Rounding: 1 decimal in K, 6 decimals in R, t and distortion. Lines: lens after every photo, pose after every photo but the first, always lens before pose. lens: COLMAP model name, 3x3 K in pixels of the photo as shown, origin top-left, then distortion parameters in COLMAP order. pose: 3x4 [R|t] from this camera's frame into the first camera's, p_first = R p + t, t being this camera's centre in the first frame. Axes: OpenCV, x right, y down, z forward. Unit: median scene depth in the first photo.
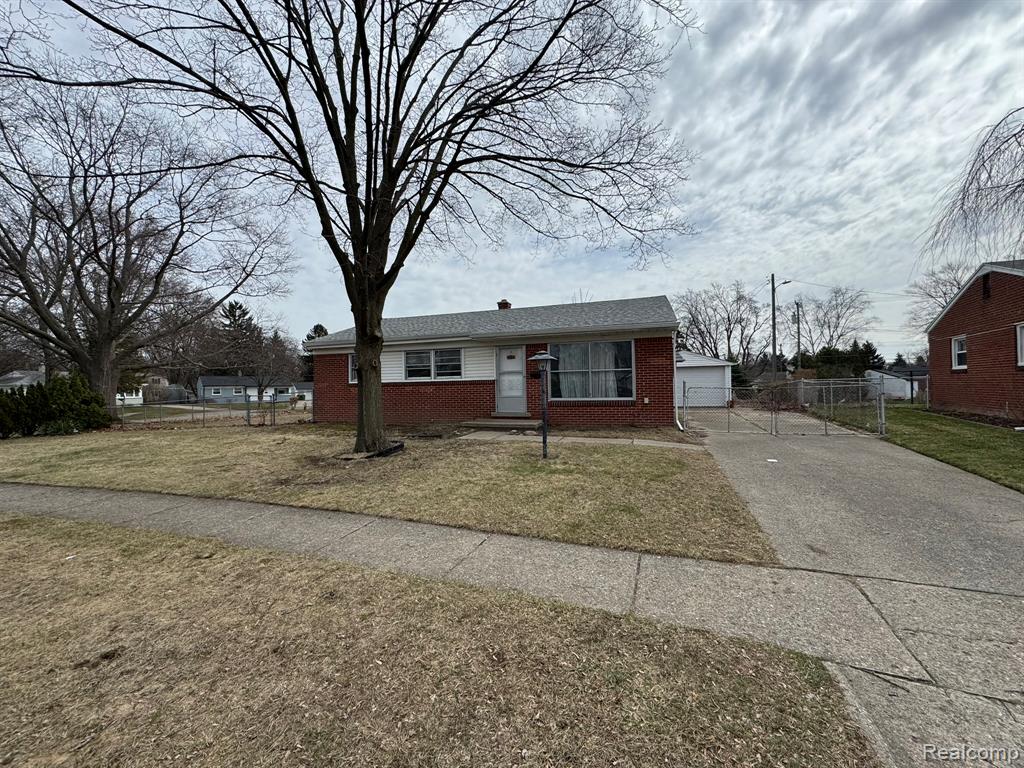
lens RADIAL K [[407.5, 0, 511.1], [0, 407.5, 395.8], [0, 0, 1]] dist [-0.004011, 0.000899]
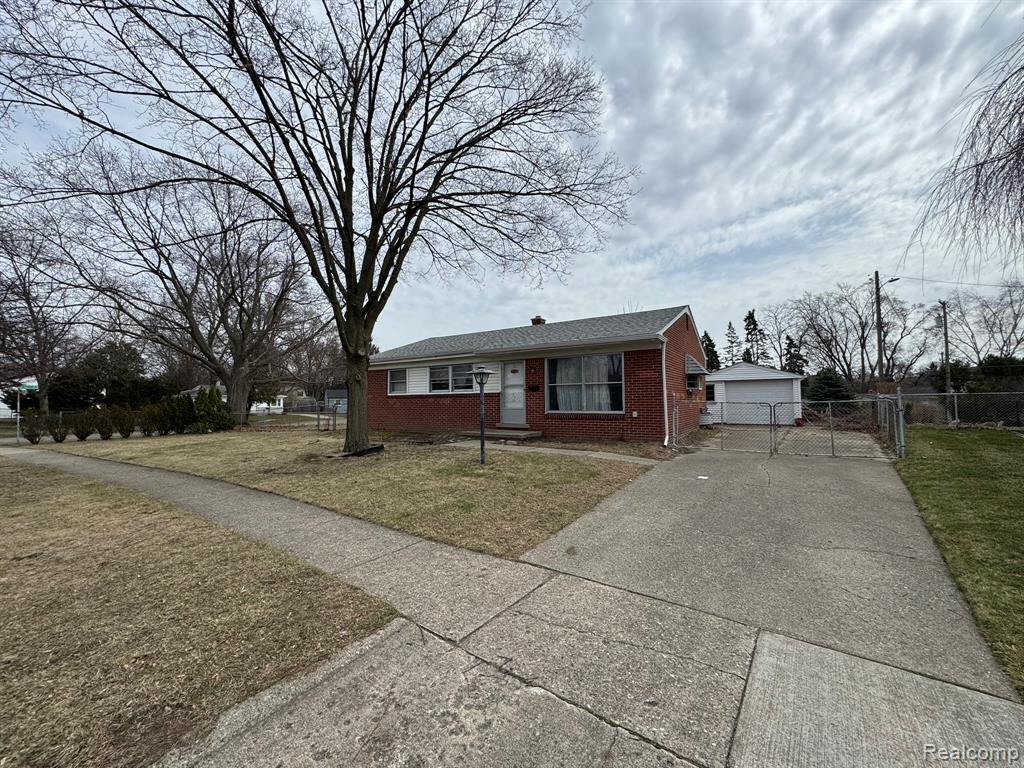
lens RADIAL K [[407.5, 0, 516.6], [0, 407.5, 374.9], [0, 0, 1]] dist [-0.004011, 0.000899]
pose [[0.967756, -0.006662, -0.251802, 0.261929], [-0.015114, 0.996313, -0.084449, 0.004114], [0.251437, 0.085532, 0.964087, -0.028912]]
